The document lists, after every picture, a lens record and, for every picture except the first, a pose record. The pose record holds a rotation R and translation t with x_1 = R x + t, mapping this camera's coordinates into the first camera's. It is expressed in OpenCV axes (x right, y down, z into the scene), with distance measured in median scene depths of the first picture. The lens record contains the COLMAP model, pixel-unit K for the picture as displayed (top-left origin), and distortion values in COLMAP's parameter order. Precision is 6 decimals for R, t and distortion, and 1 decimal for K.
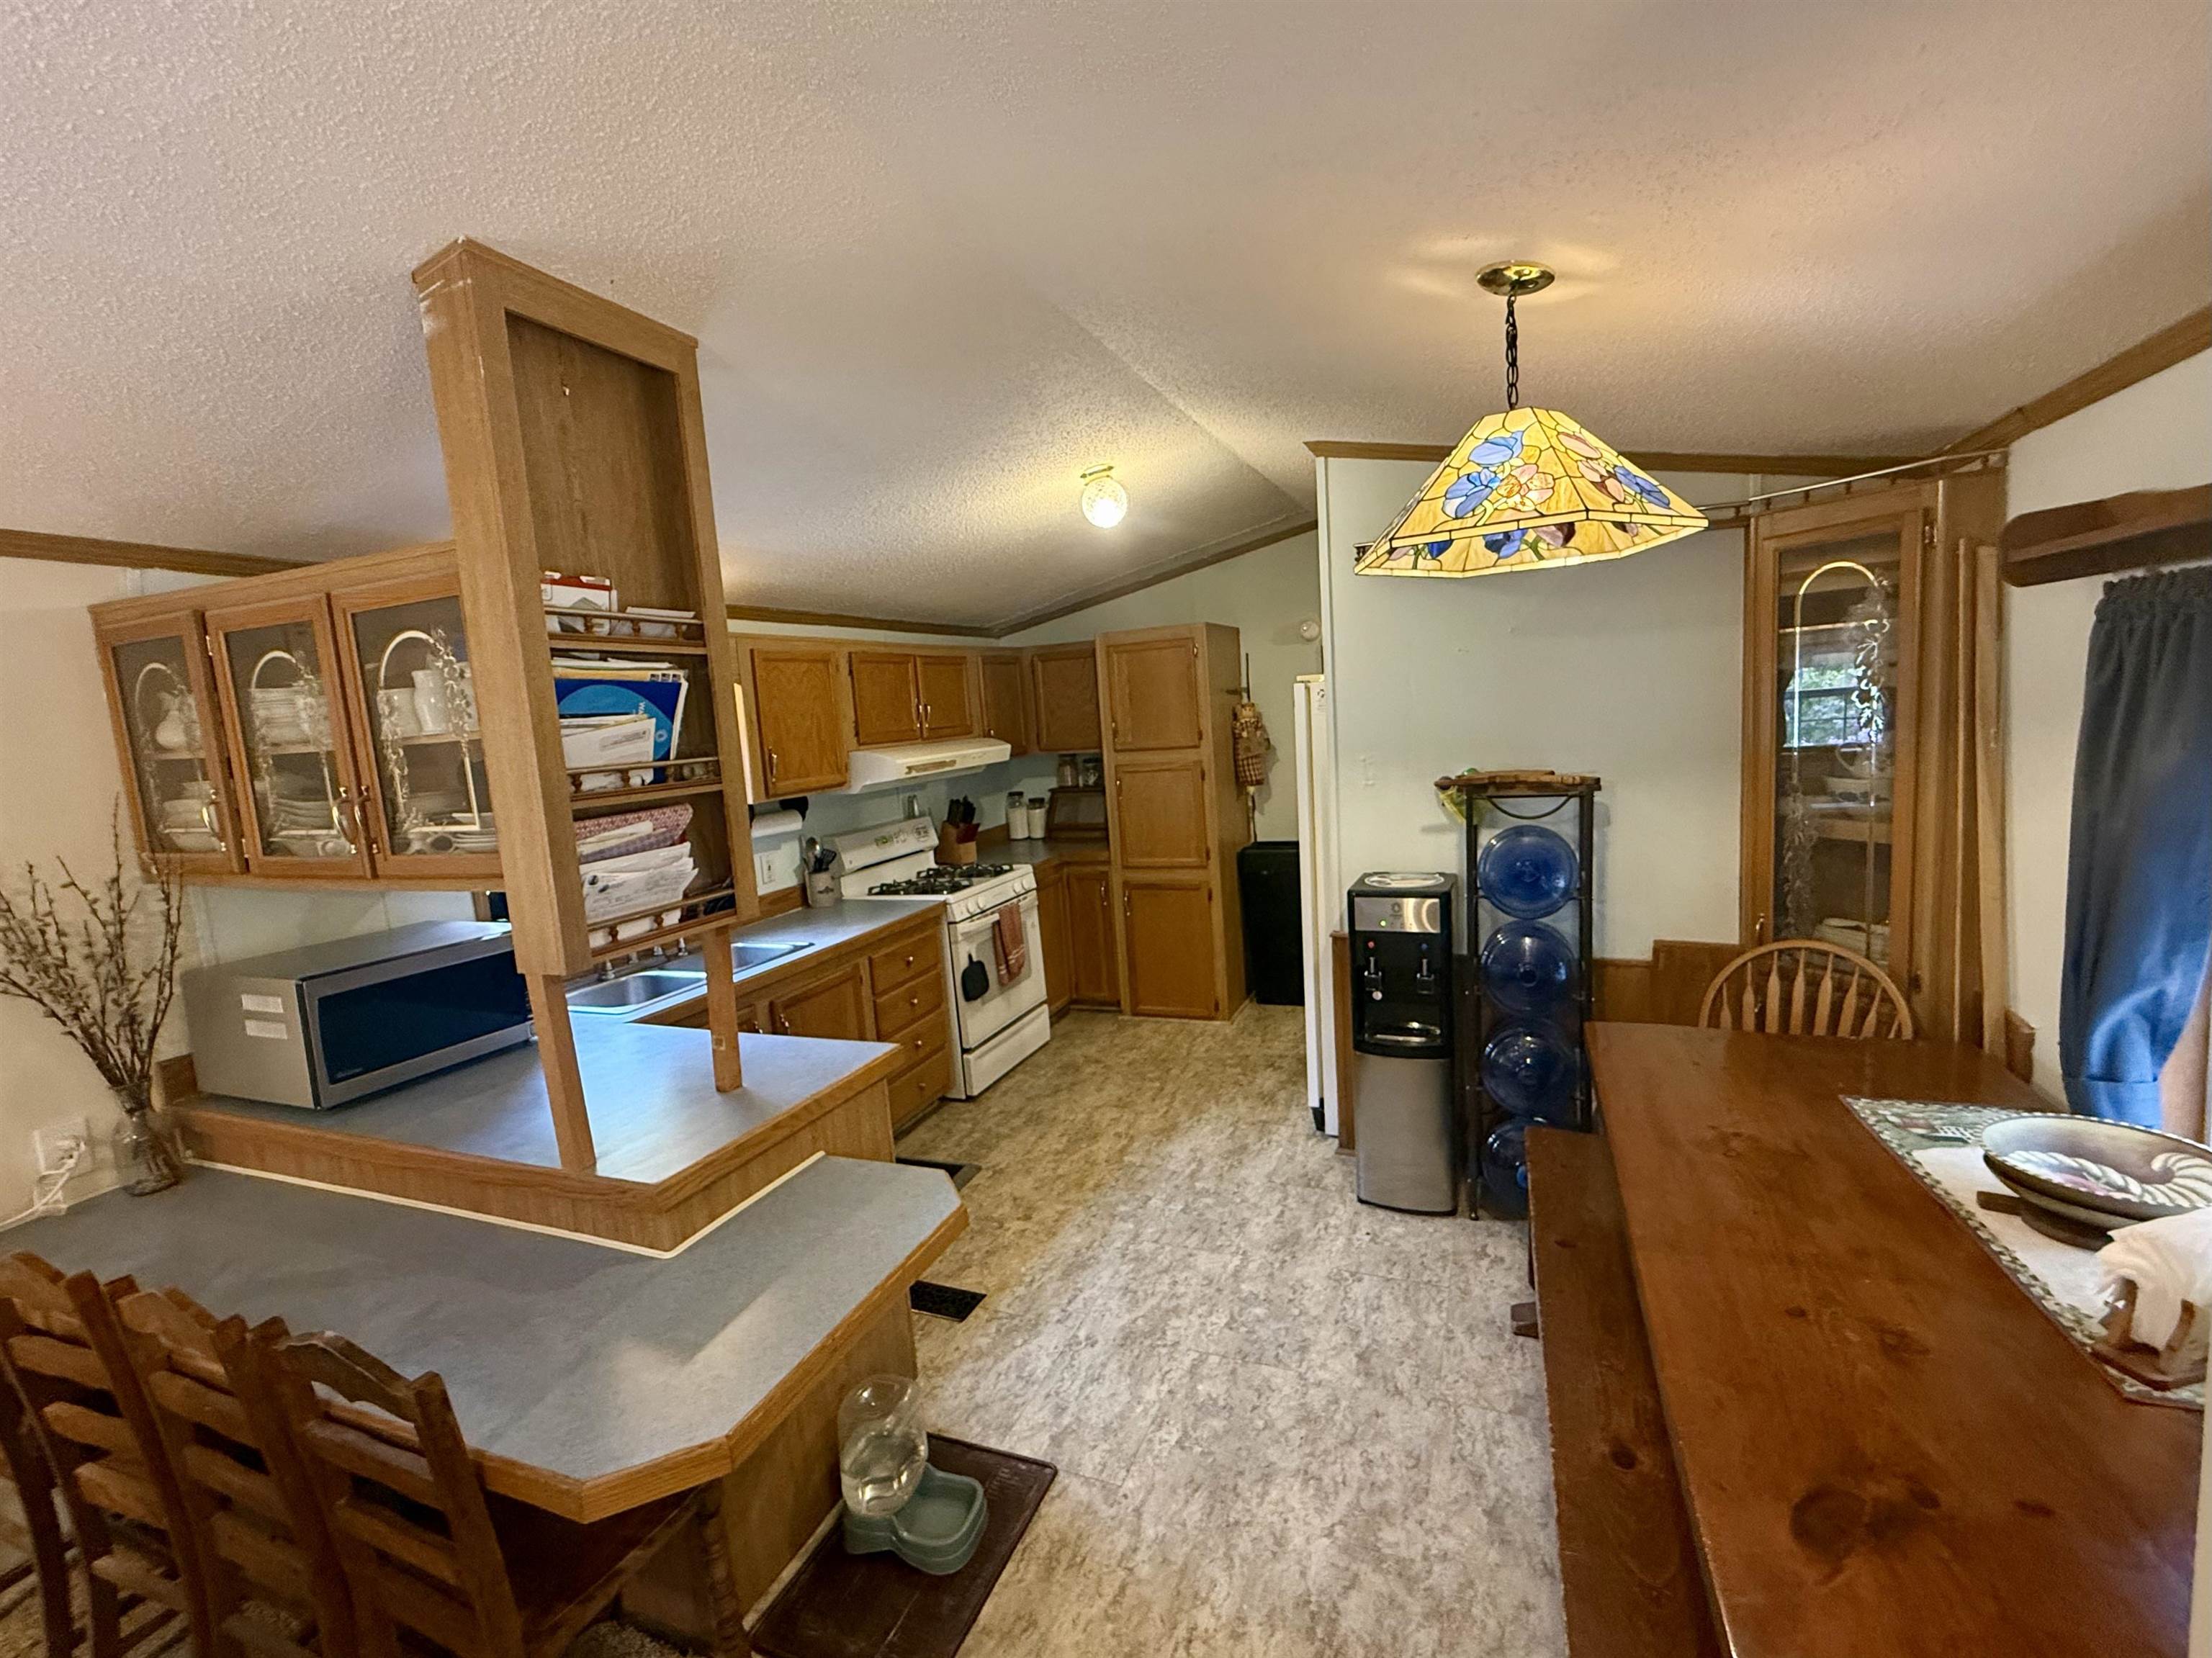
lens RADIAL K [[977.1, 0, 1092.4], [0, 977.1, 831.1], [0, 0, 1]] dist [-0.001822, -0.000215]
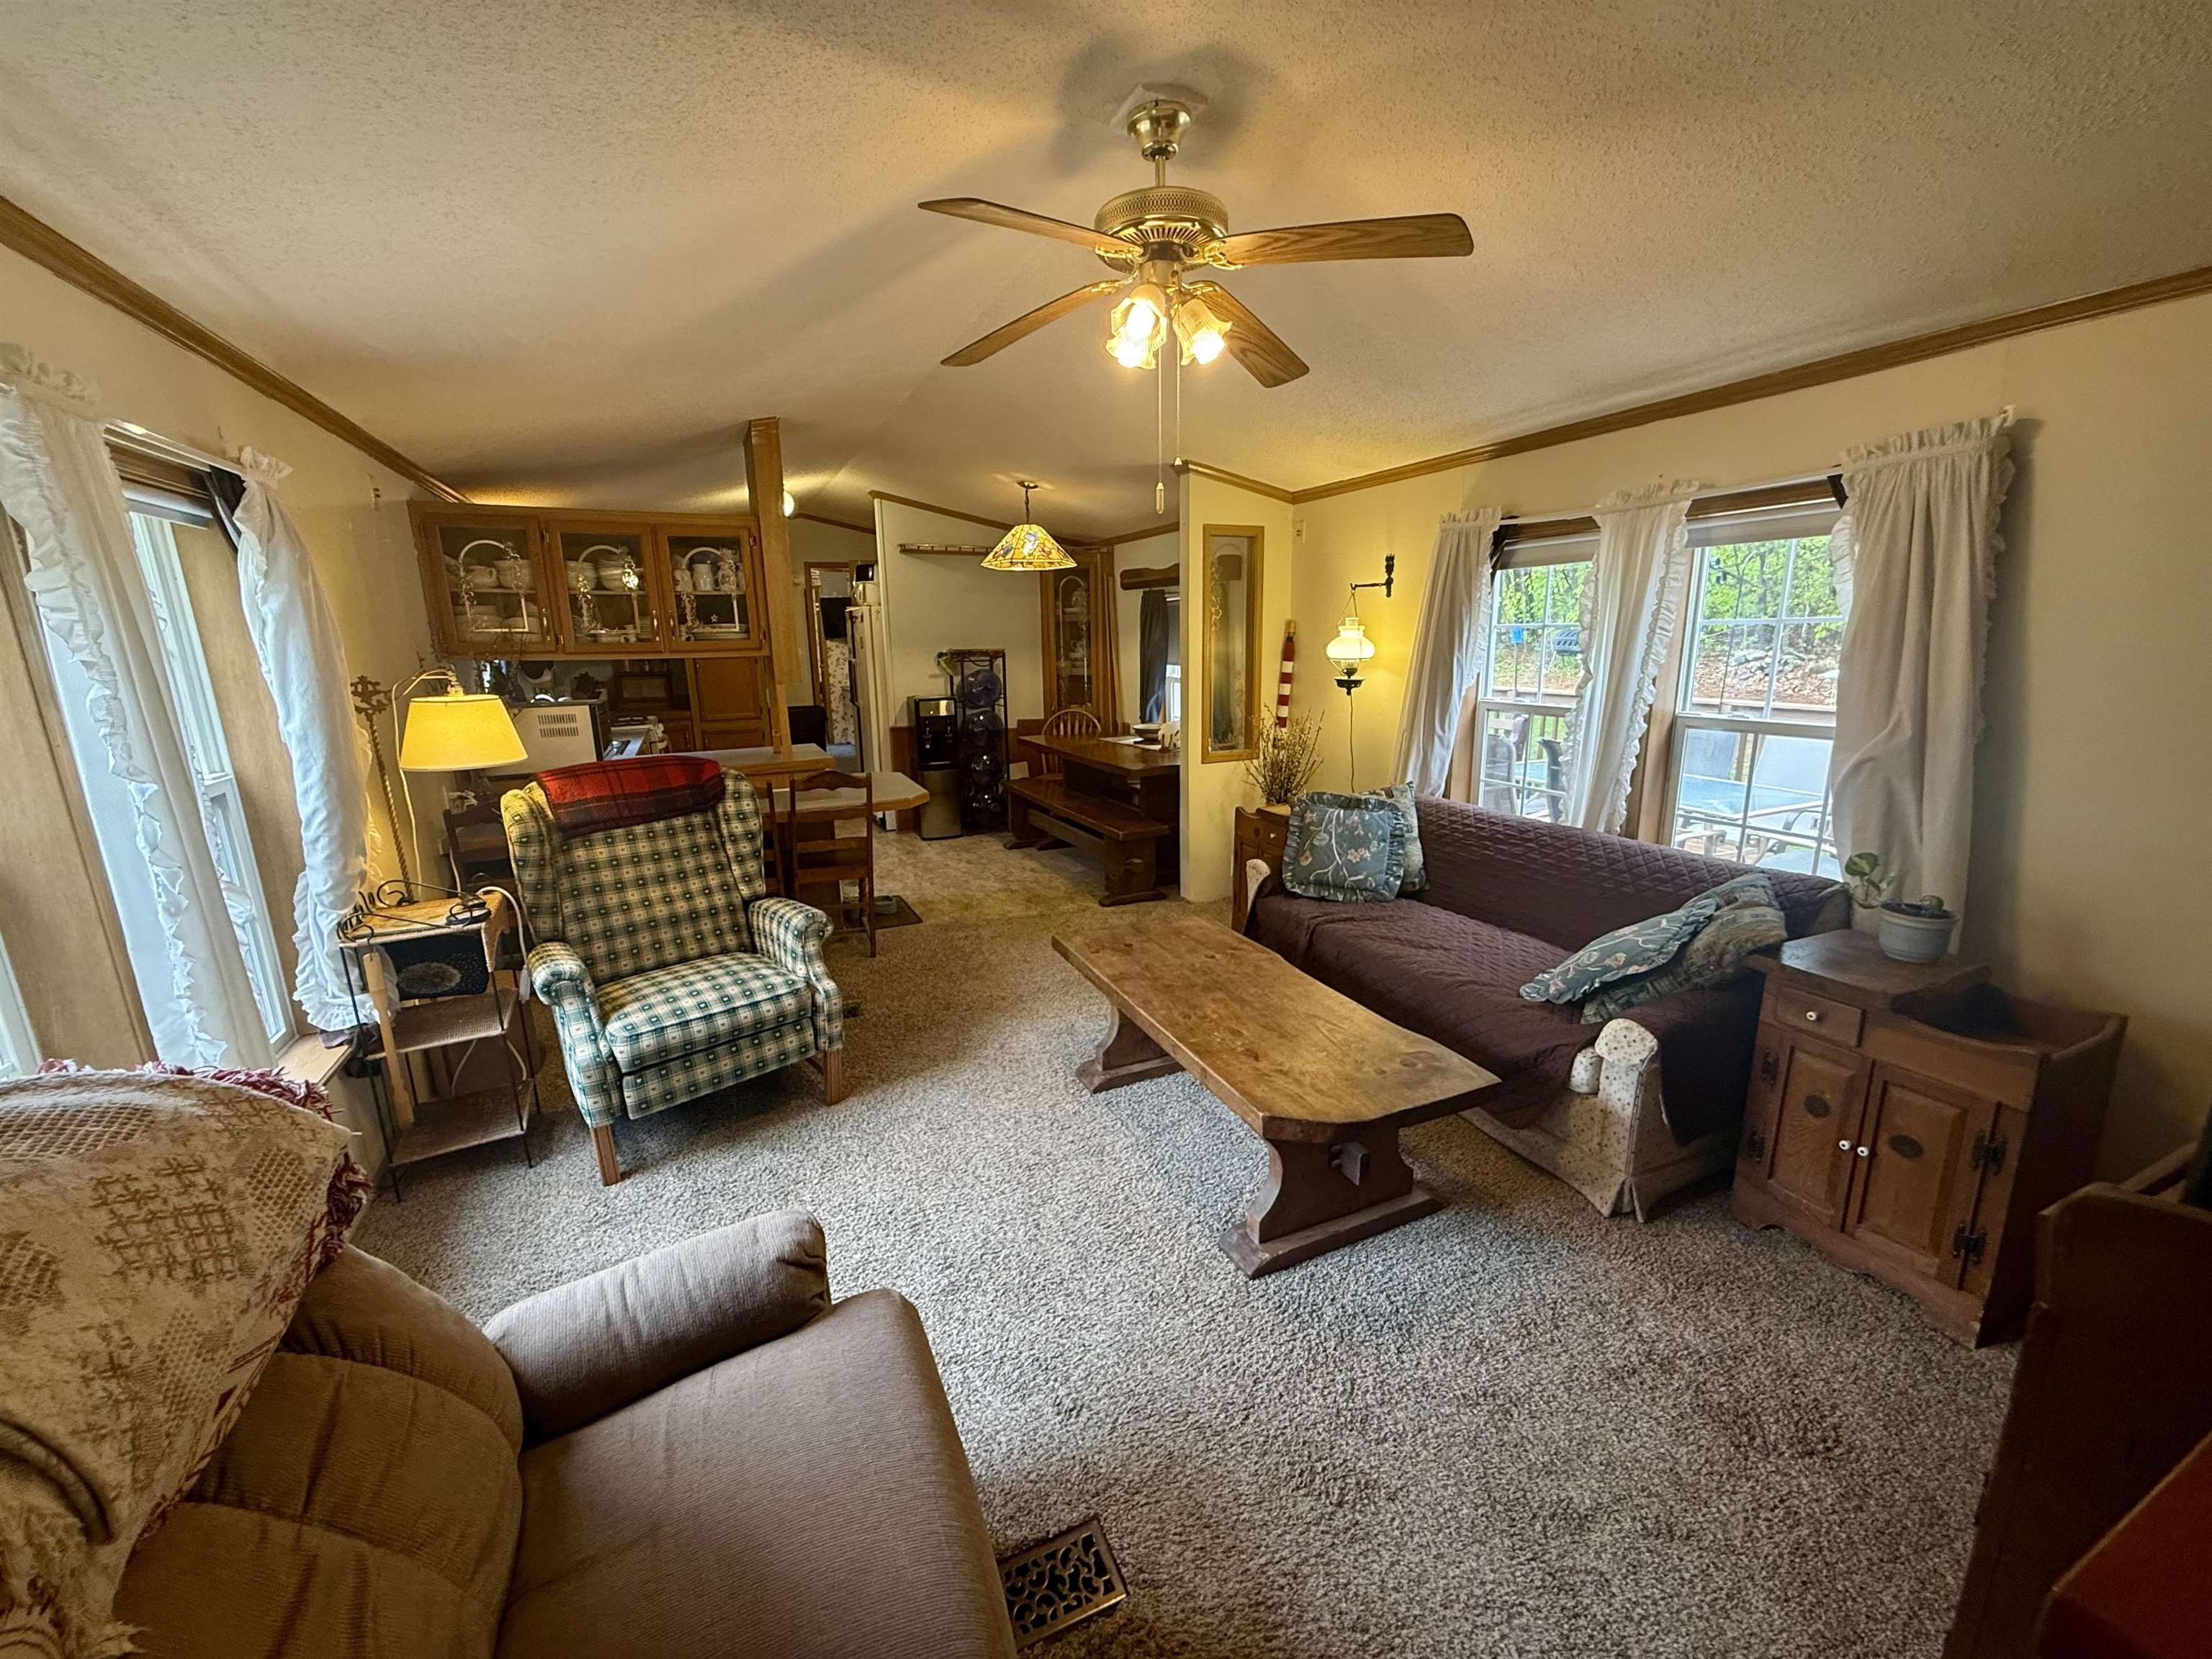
lens RADIAL K [[891.6, 0, 1099.2], [0, 891.6, 838.4], [0, 0, 1]] dist [-0.000637, -0.000032]
pose [[0.678330, -0.109407, 0.726566, -1.245265], [0.063198, 0.993875, 0.090656, 0.276454], [-0.732034, -0.015577, 0.681090, -0.922264]]
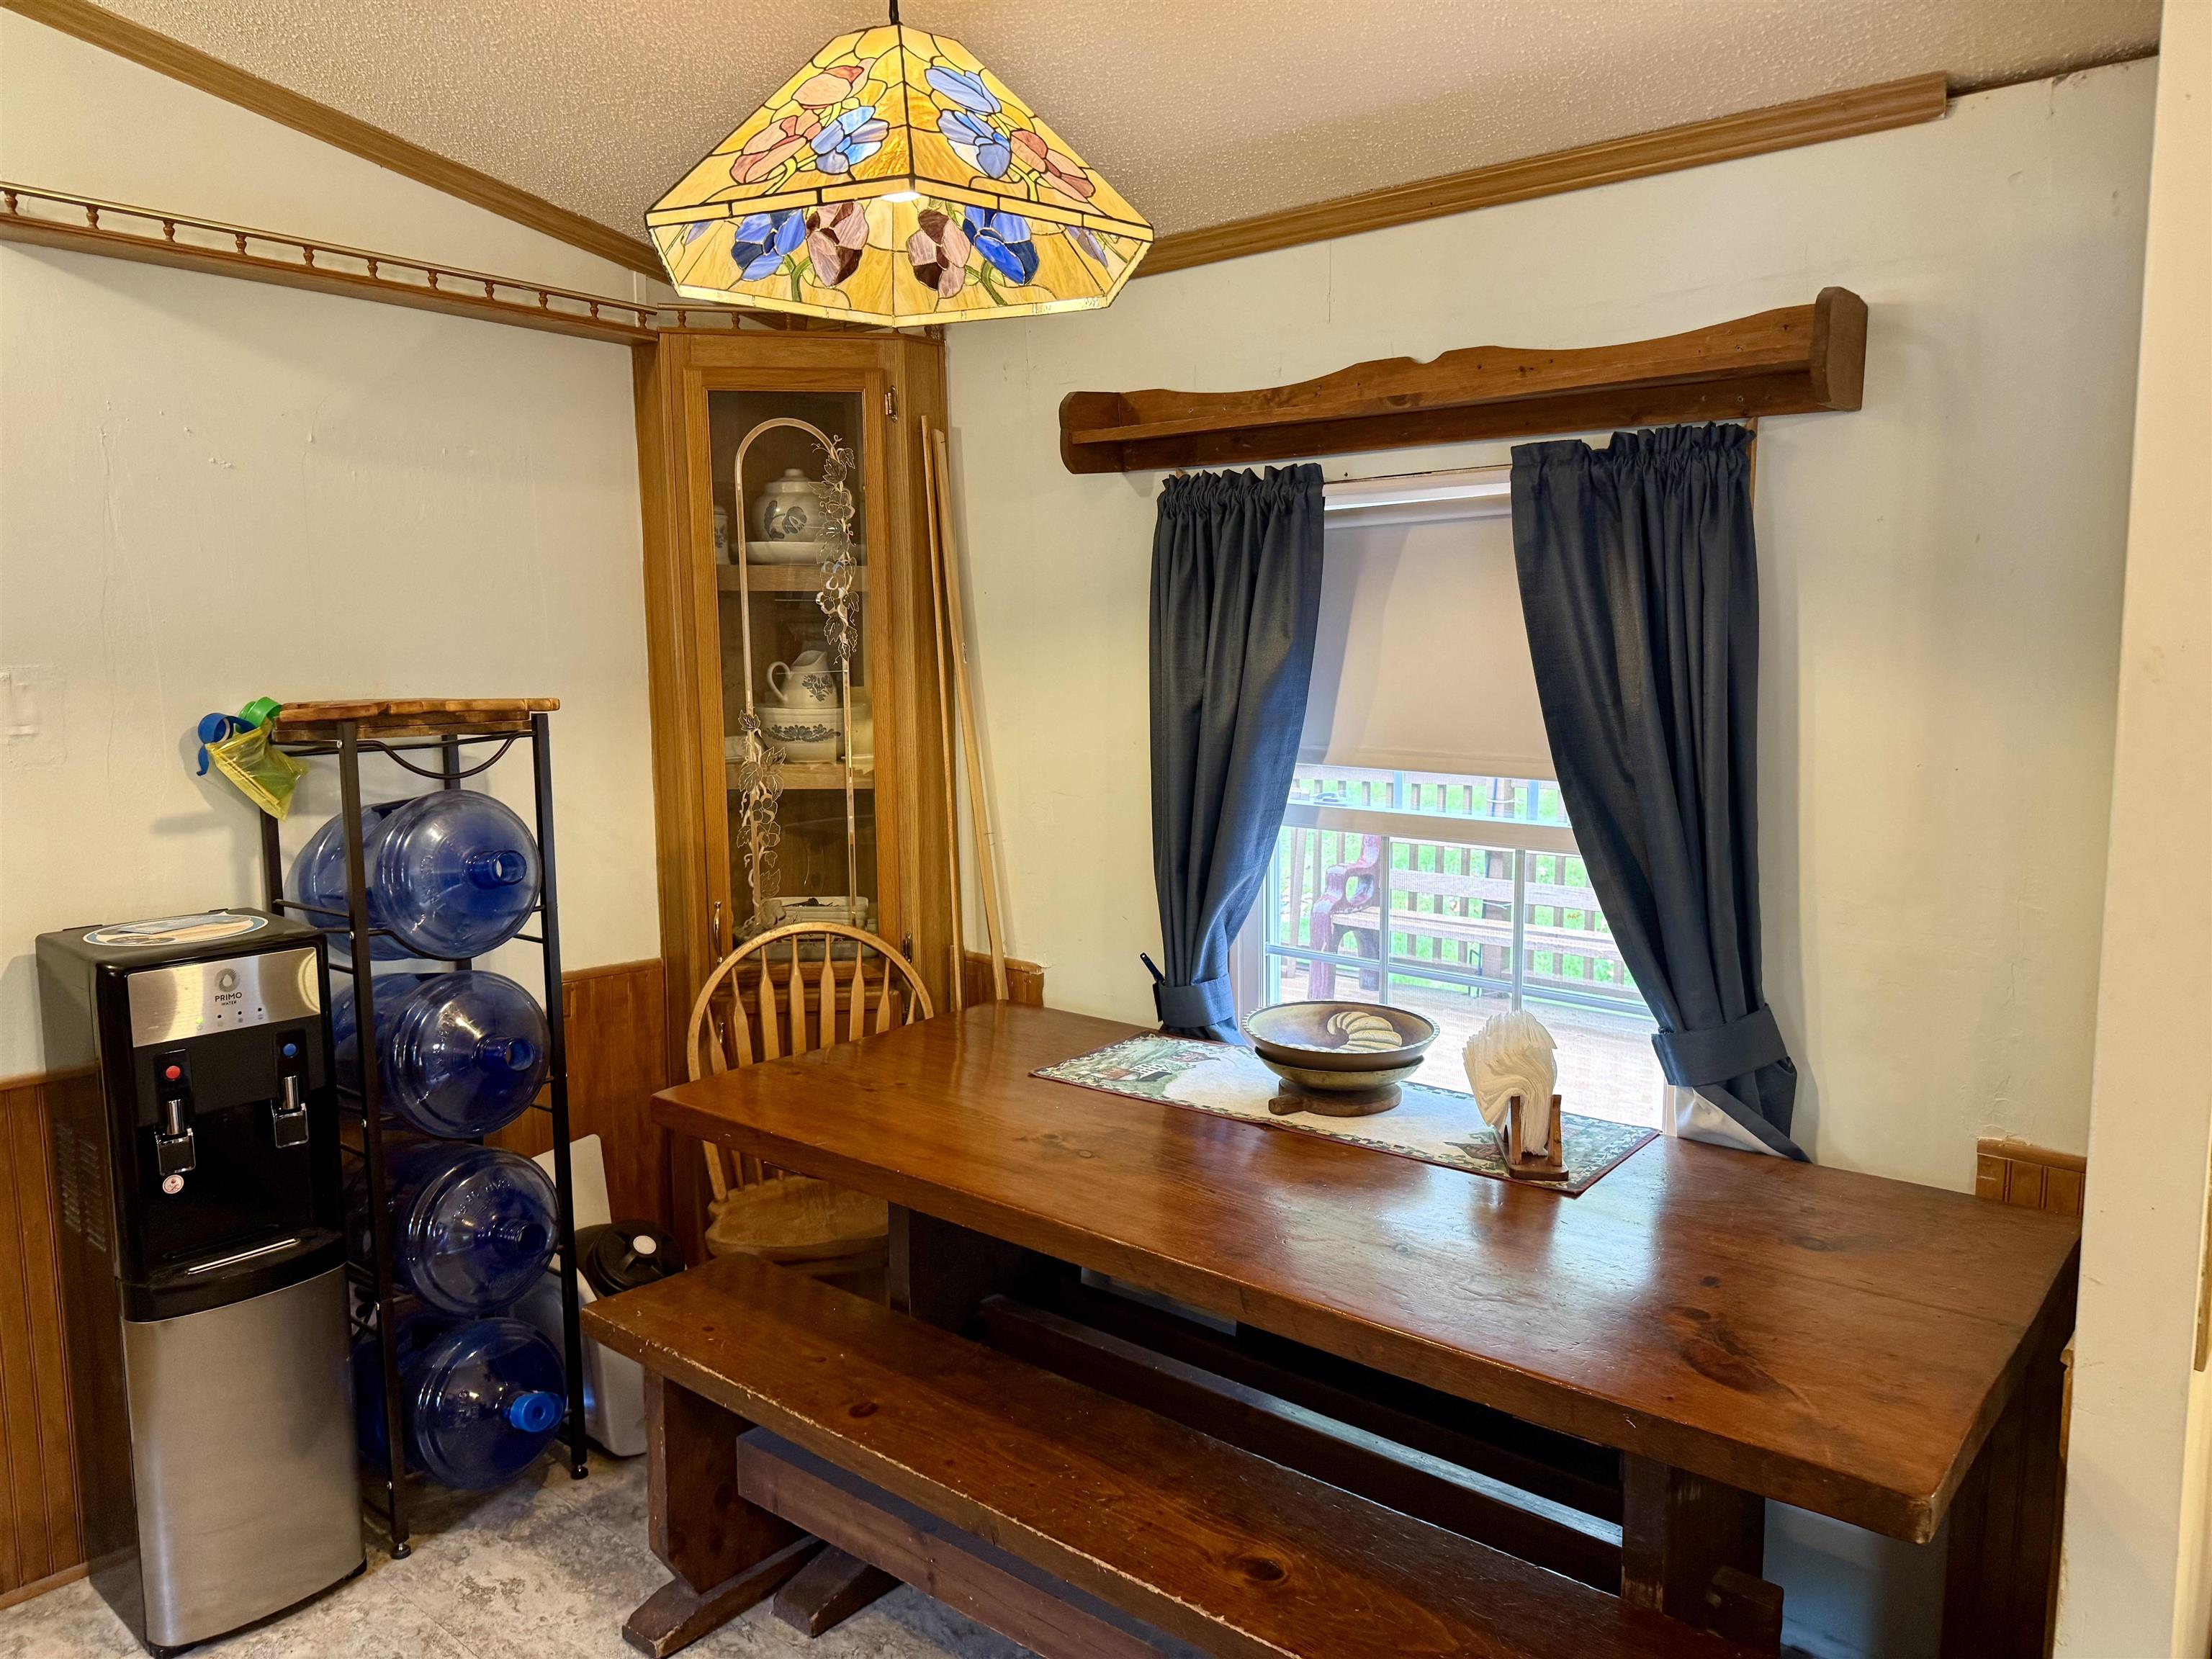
lens RADIAL K [[1548.5, 0, 1106.0], [0, 1548.5, 829.5], [0, 0, 1]] dist [0.122939, -0.123126]
pose [[0.308986, -0.054370, 0.949511, -0.345107], [0.105099, 0.994202, 0.022728, 0.040444], [-0.945242, 0.092770, 0.312909, 0.425100]]
